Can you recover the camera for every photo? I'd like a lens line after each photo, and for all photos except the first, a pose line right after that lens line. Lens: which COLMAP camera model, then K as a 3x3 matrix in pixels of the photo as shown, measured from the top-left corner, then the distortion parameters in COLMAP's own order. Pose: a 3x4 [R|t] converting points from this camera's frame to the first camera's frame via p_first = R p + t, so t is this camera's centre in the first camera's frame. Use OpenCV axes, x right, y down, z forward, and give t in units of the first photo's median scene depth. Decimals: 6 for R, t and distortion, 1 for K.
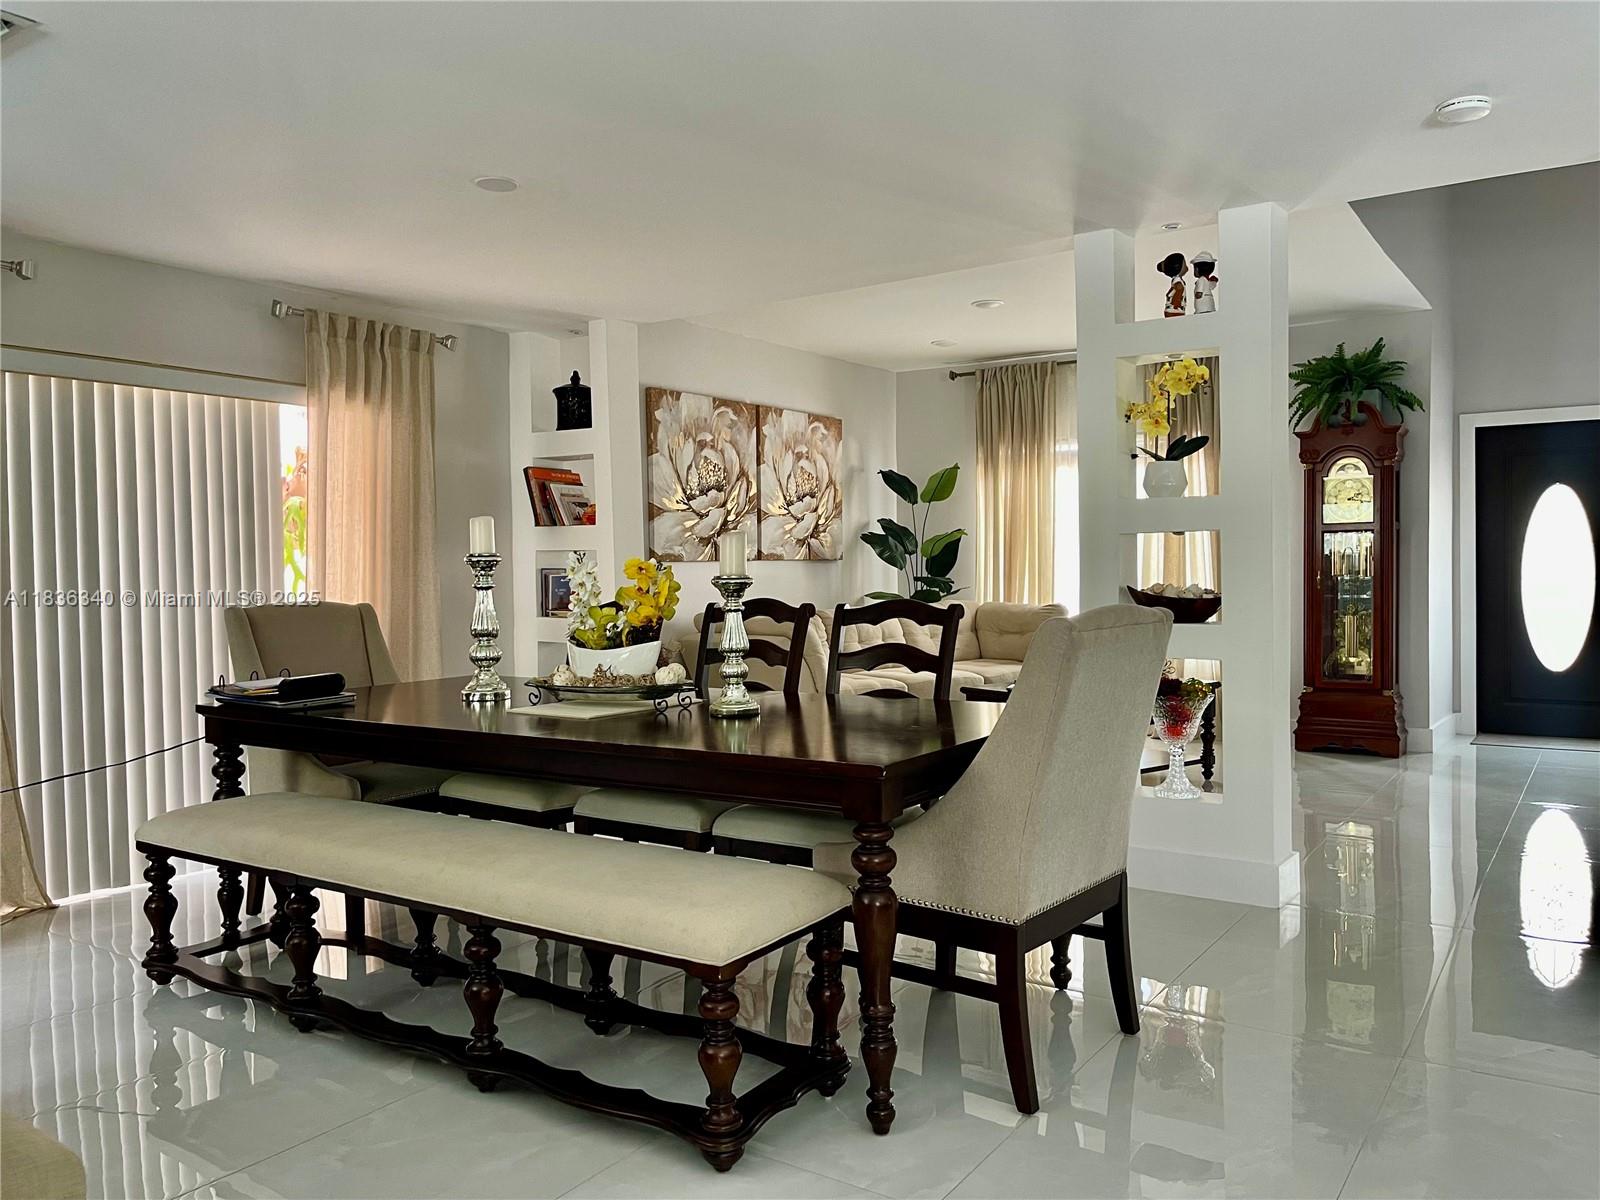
lens RADIAL K [[1226.8, 0, 801.7], [0, 1226.8, 602.4], [0, 0, 1]] dist [0.046441, -0.067916]
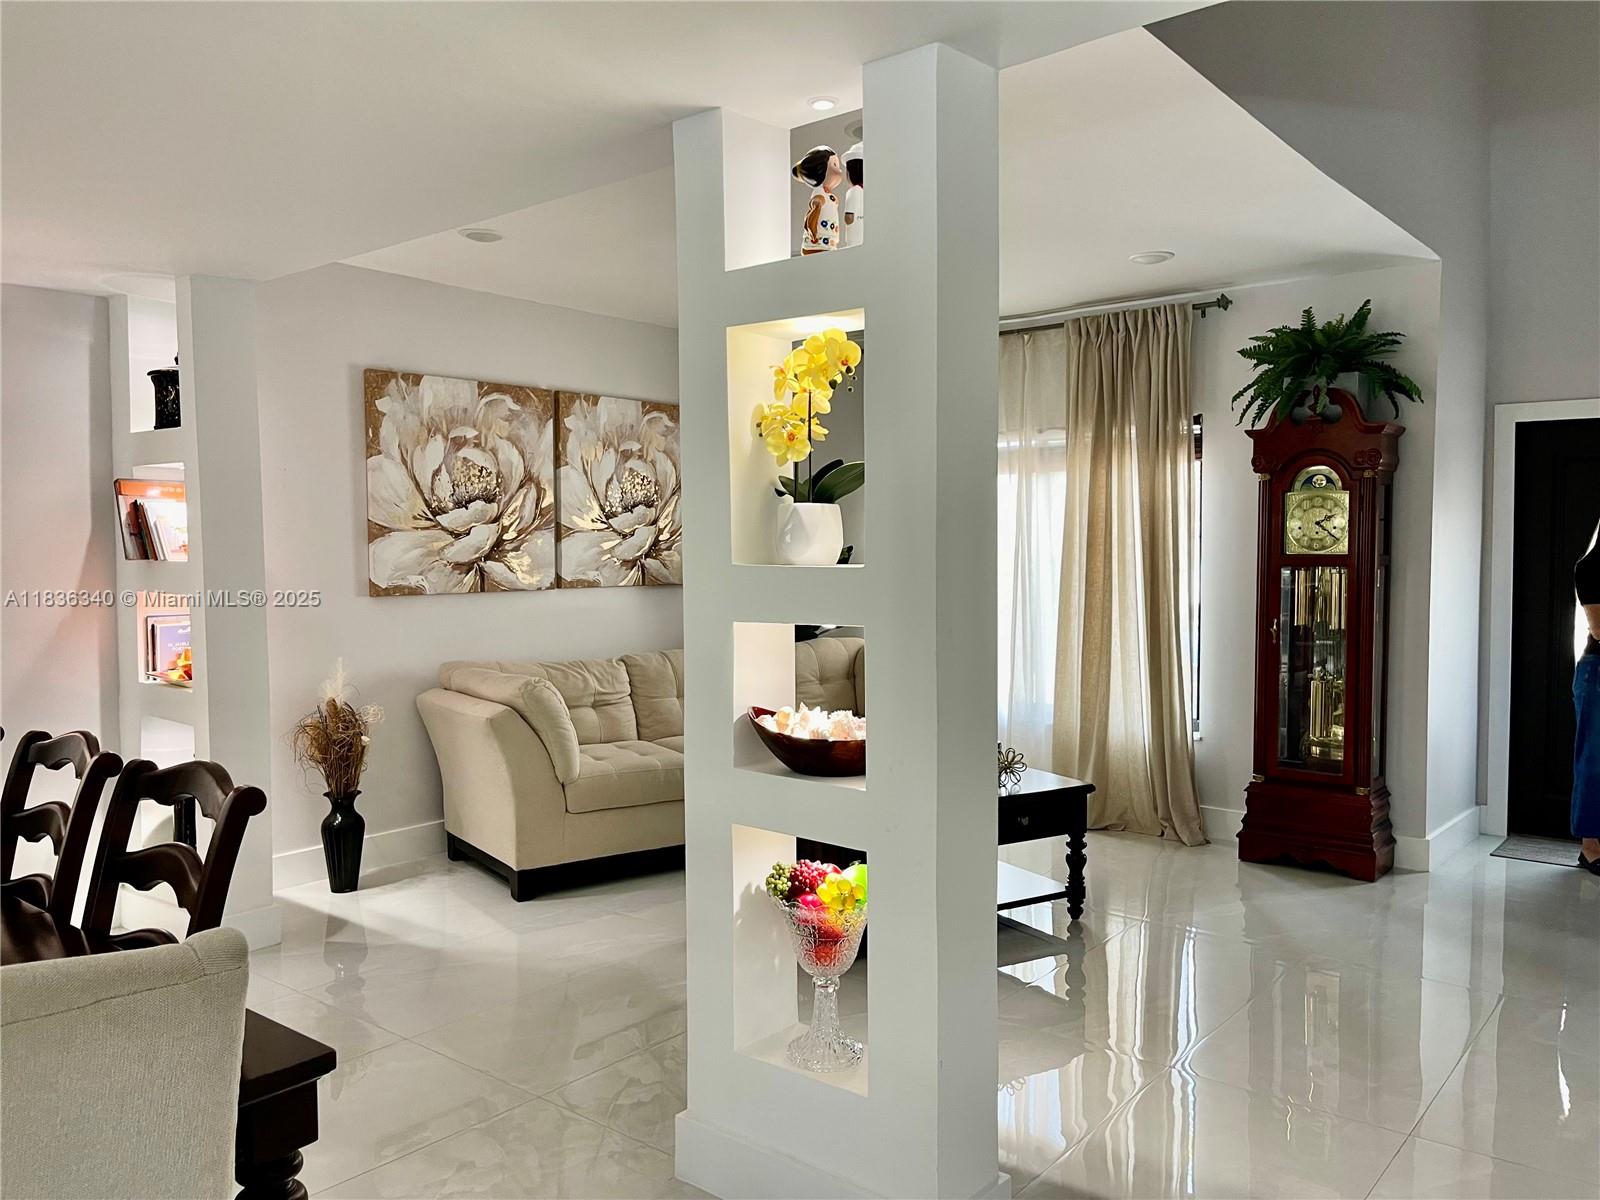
lens RADIAL K [[1226.8, 0, 808.2], [0, 1226.8, 608.0], [0, 0, 1]] dist [0.046441, -0.067916]
pose [[0.995873, 0.016660, -0.089213, 0.253757], [-0.014485, 0.999583, 0.024966, -0.057072], [0.089592, -0.023570, 0.995700, 0.297364]]
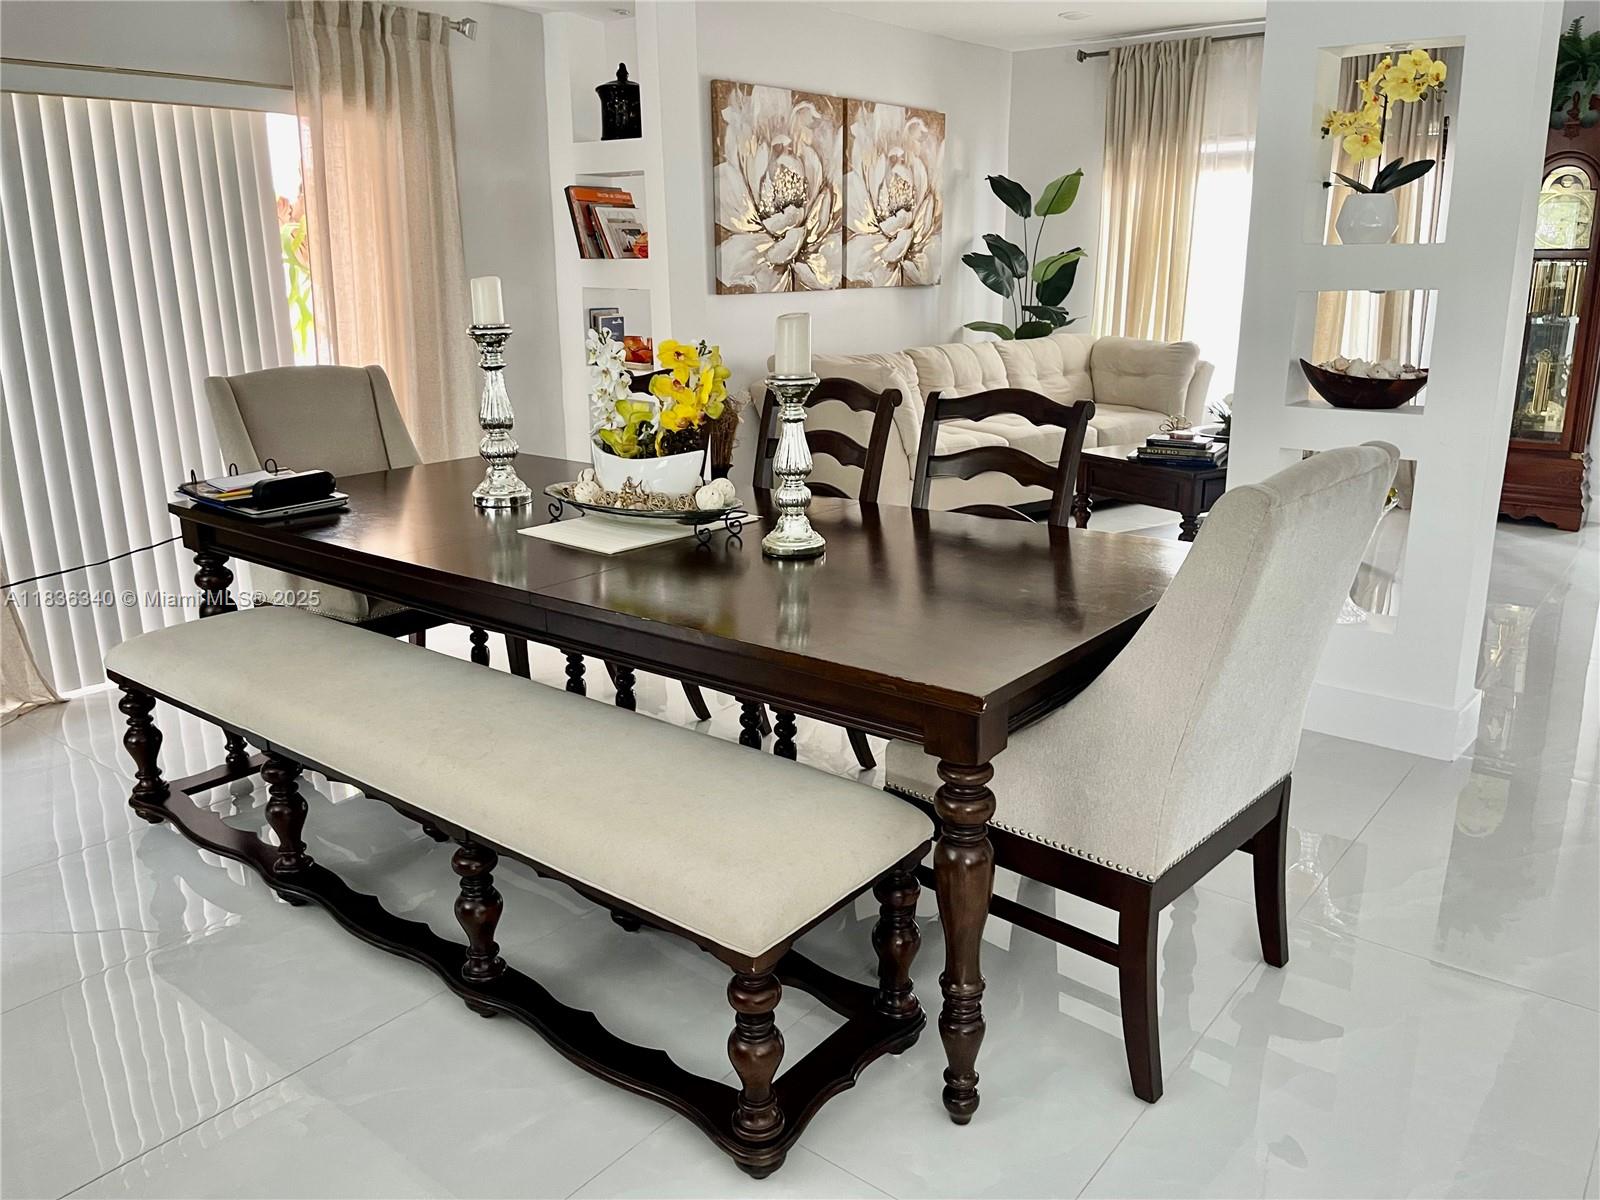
lens RADIAL K [[1226.8, 0, 787.2], [0, 1226.8, 593.4], [0, 0, 1]] dist [0.046441, -0.067916]
pose [[0.996268, 0.027114, -0.081939, 0.003717], [-0.007050, 0.971765, 0.235843, -0.038725], [0.086021, -0.234386, 0.968330, 0.126264]]
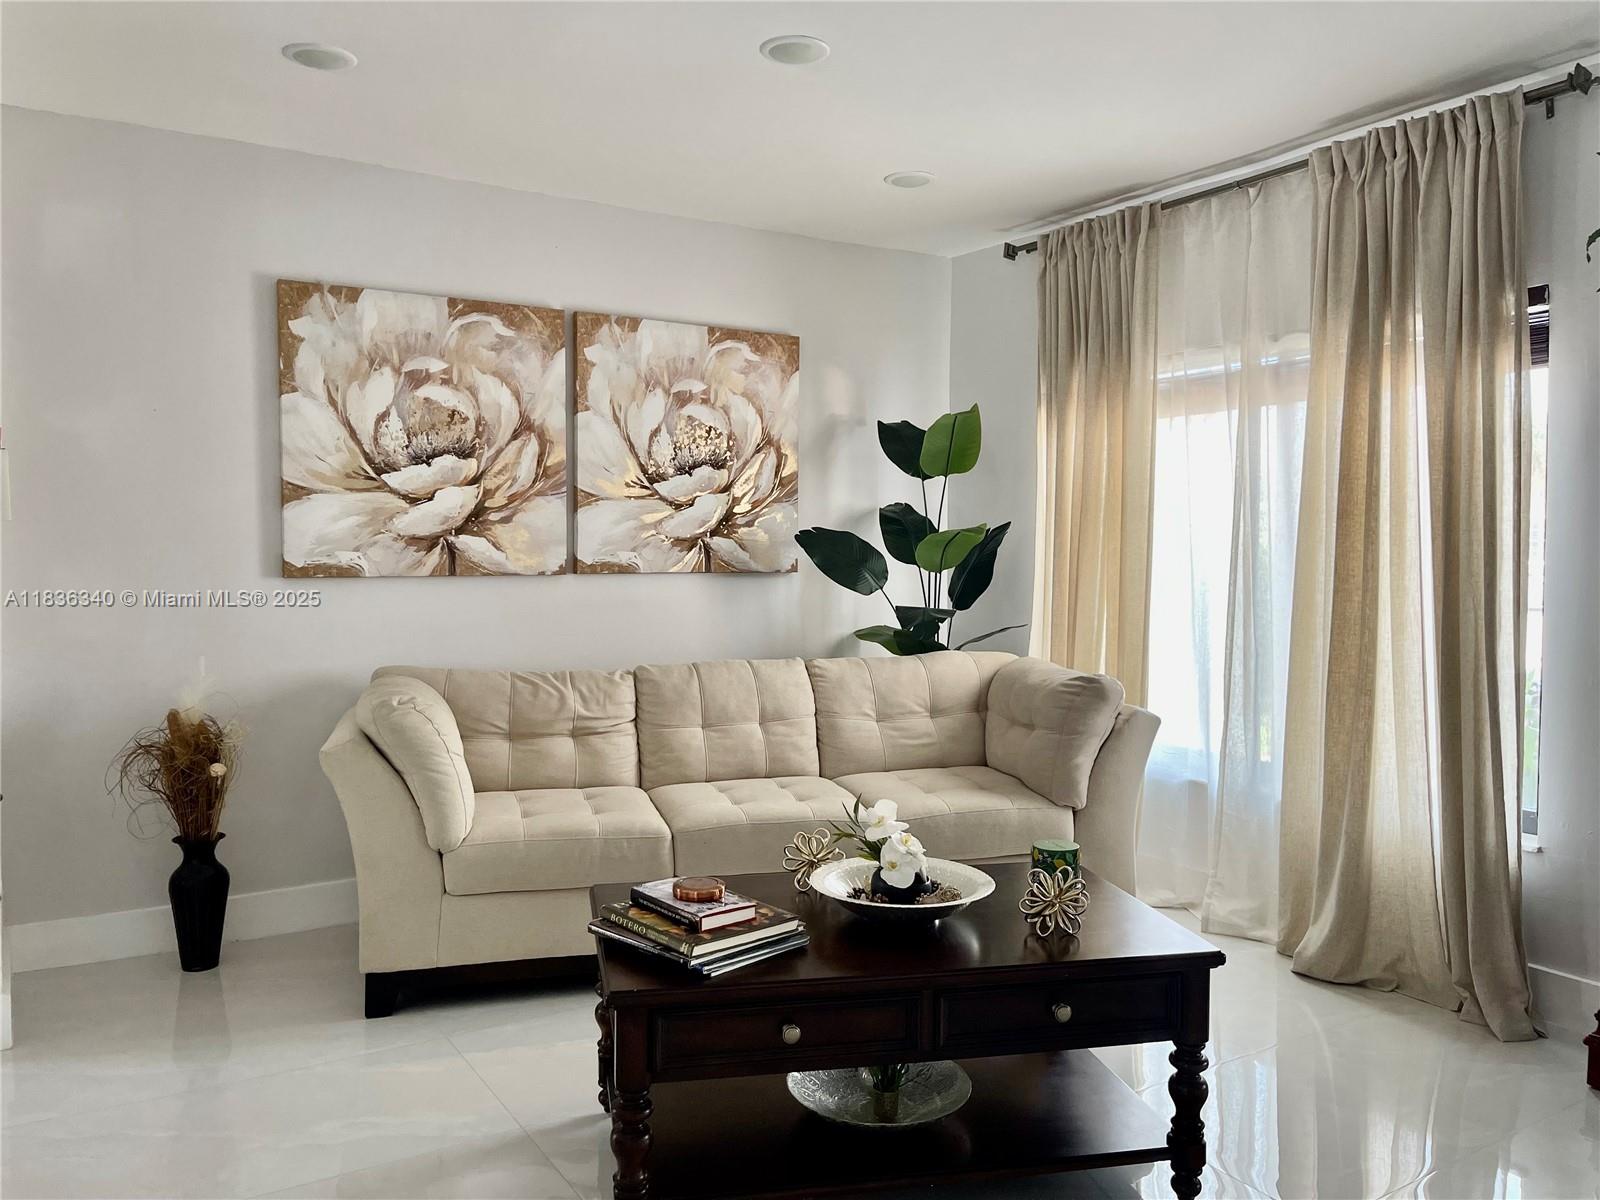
lens RADIAL K [[1226.8, 0, 790.5], [0, 1226.8, 596.8], [0, 0, 1]] dist [0.046441, -0.067916]
pose [[0.912023, 0.036546, -0.408507, 0.396309], [-0.030087, 0.999300, 0.022228, -0.051521], [0.409033, -0.007981, 0.912485, 0.648774]]
